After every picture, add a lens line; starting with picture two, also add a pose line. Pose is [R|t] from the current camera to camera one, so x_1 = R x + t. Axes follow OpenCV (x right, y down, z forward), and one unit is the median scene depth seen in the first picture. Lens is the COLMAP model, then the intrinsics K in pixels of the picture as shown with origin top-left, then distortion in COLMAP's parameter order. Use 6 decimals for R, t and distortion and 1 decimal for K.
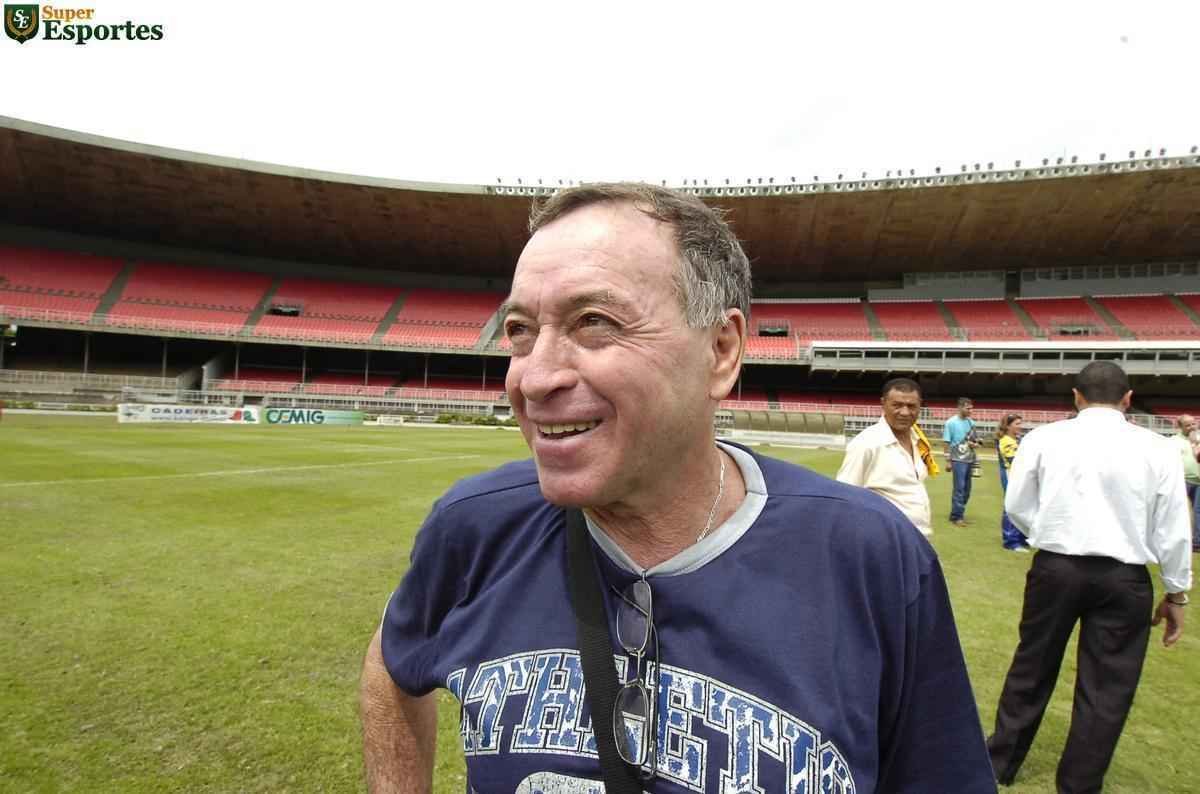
lens RADIAL K [[615.2, 0, 600.0], [0, 615.2, 397.0], [0, 0, 1]] dist [0.044140, -0.047943]
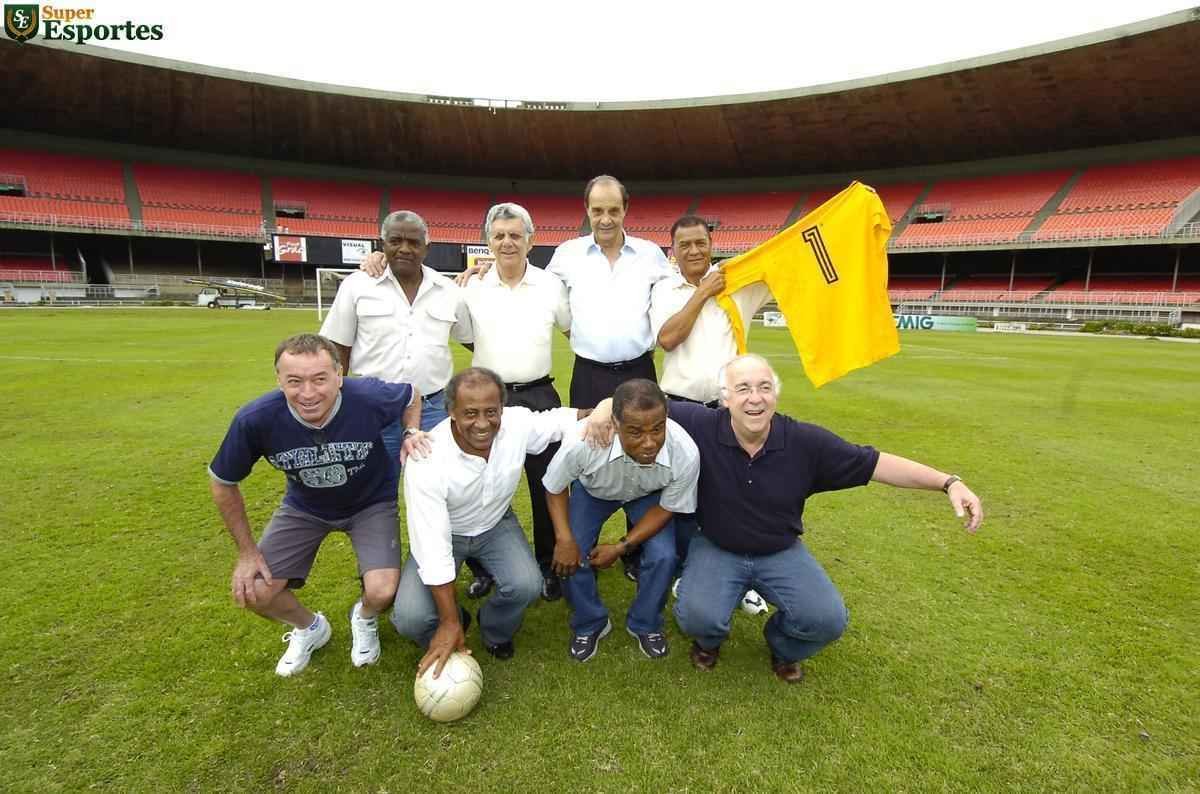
lens RADIAL K [[643.3, 0, 601.0], [0, 643.3, 395.1], [0, 0, 1]] dist [0.051051, -0.051874]
pose [[0.551546, 0.094419, -0.828783, 0.105647], [0.017934, 0.992001, 0.124948, 0.004361], [0.833951, -0.083778, 0.545441, -0.037071]]
